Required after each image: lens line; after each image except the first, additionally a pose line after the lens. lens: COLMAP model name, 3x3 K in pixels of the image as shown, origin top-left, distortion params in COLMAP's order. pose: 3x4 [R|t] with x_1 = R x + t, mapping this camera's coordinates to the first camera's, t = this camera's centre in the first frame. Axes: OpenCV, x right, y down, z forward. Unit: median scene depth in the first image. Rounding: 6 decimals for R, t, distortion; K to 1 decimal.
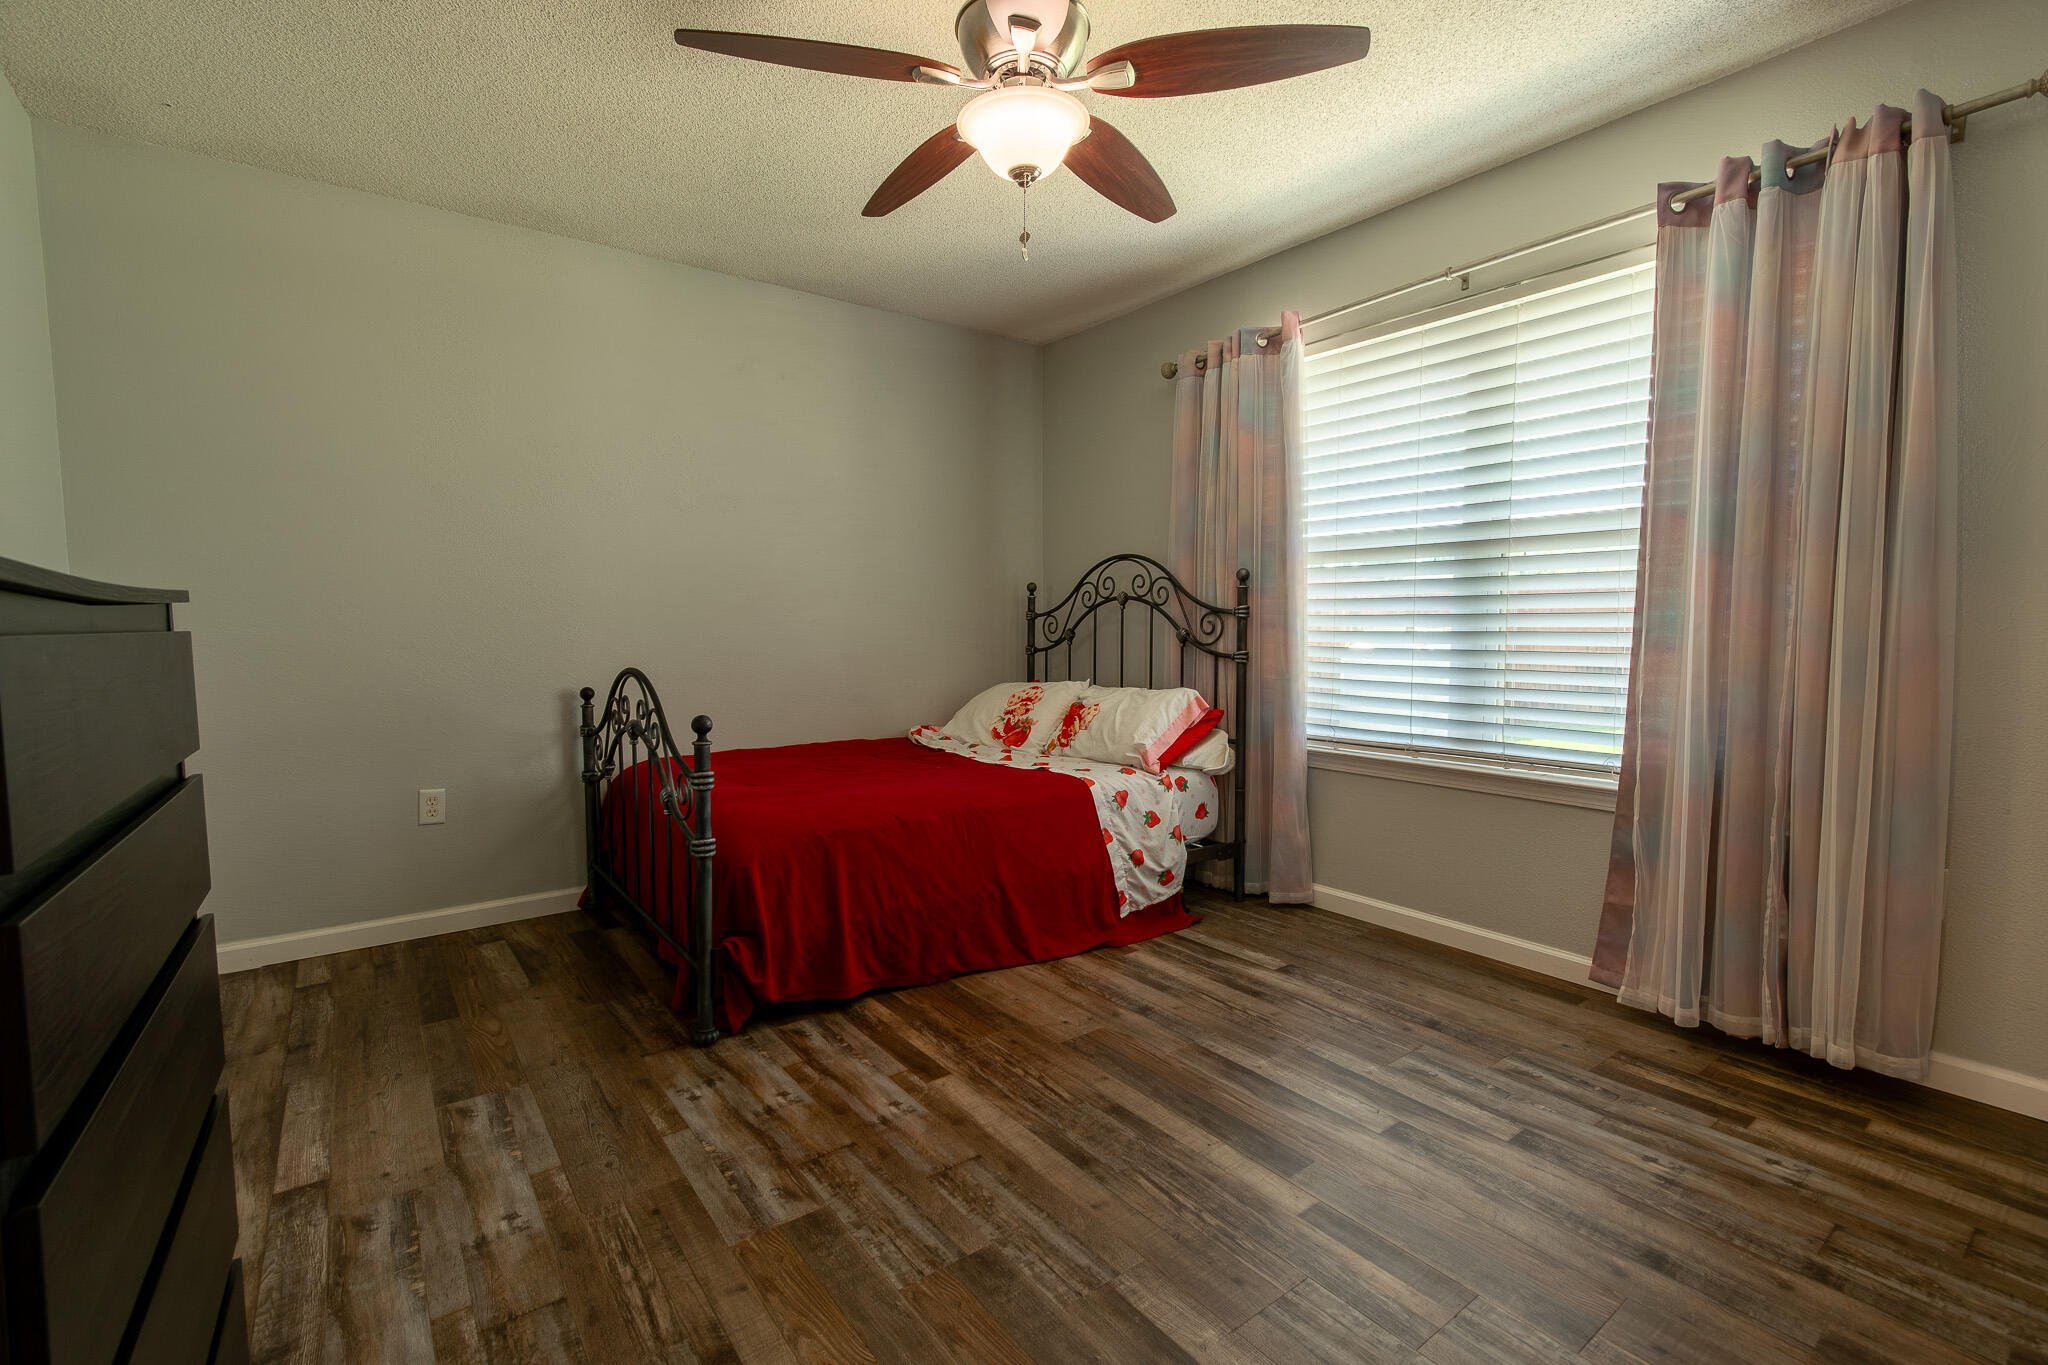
lens RADIAL K [[912.5, 0, 1024.0], [0, 912.5, 682.5], [0, 0, 1]] dist [0.010020, -0.006840]
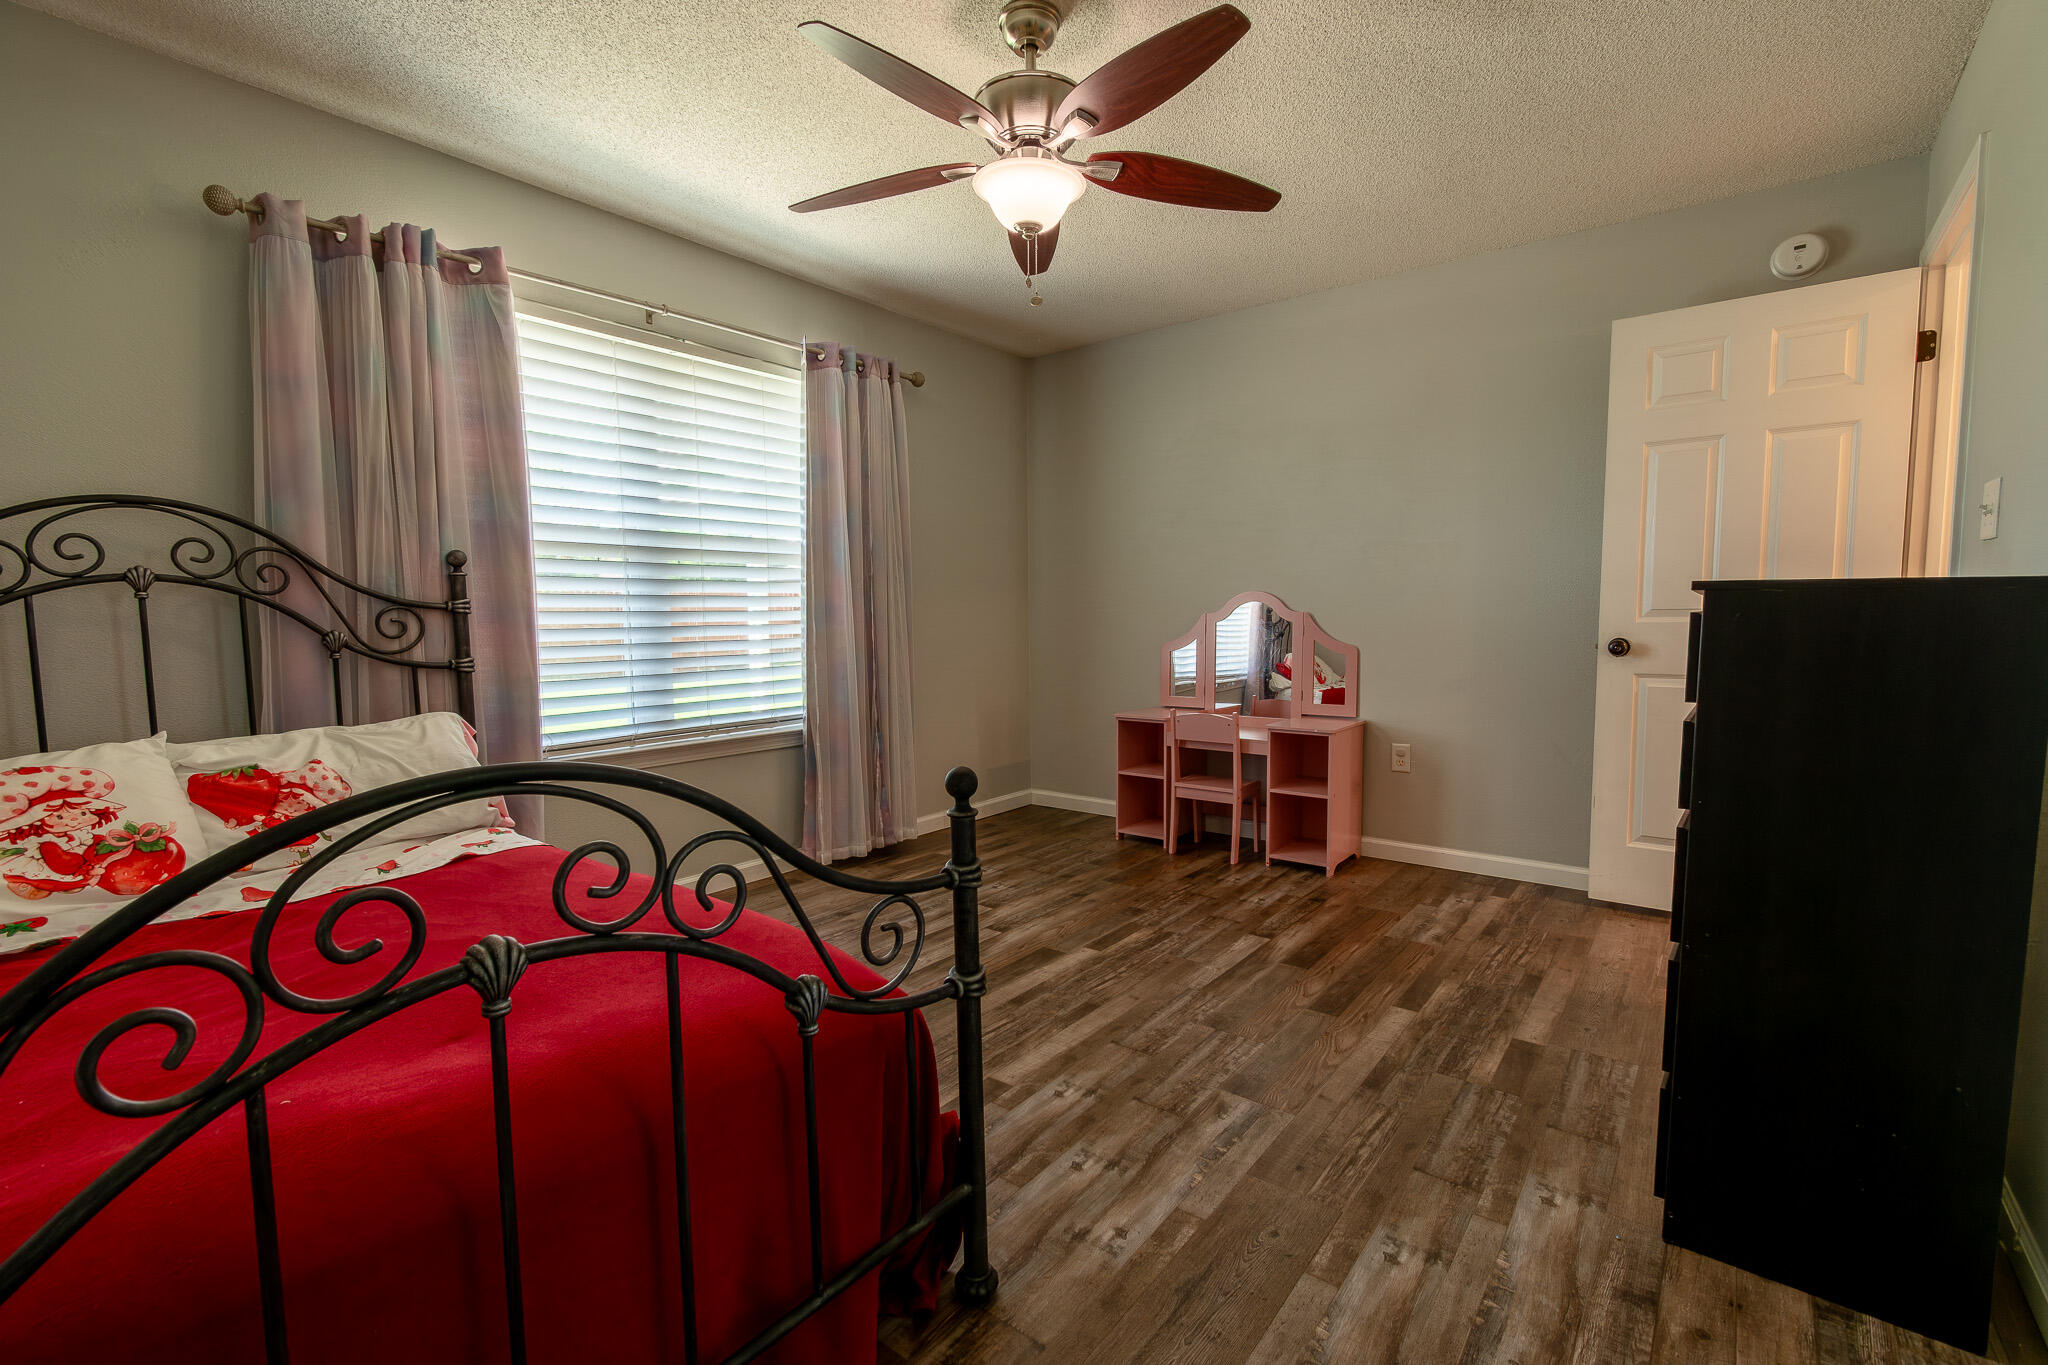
lens RADIAL K [[912.5, 0, 1024.0], [0, 912.5, 682.5], [0, 0, 1]] dist [0.010020, -0.006840]
pose [[-0.267929, -0.067943, 0.961040, -1.118373], [0.074253, 0.993087, 0.090910, -0.085847], [-0.960573, 0.095718, -0.261032, 1.319757]]
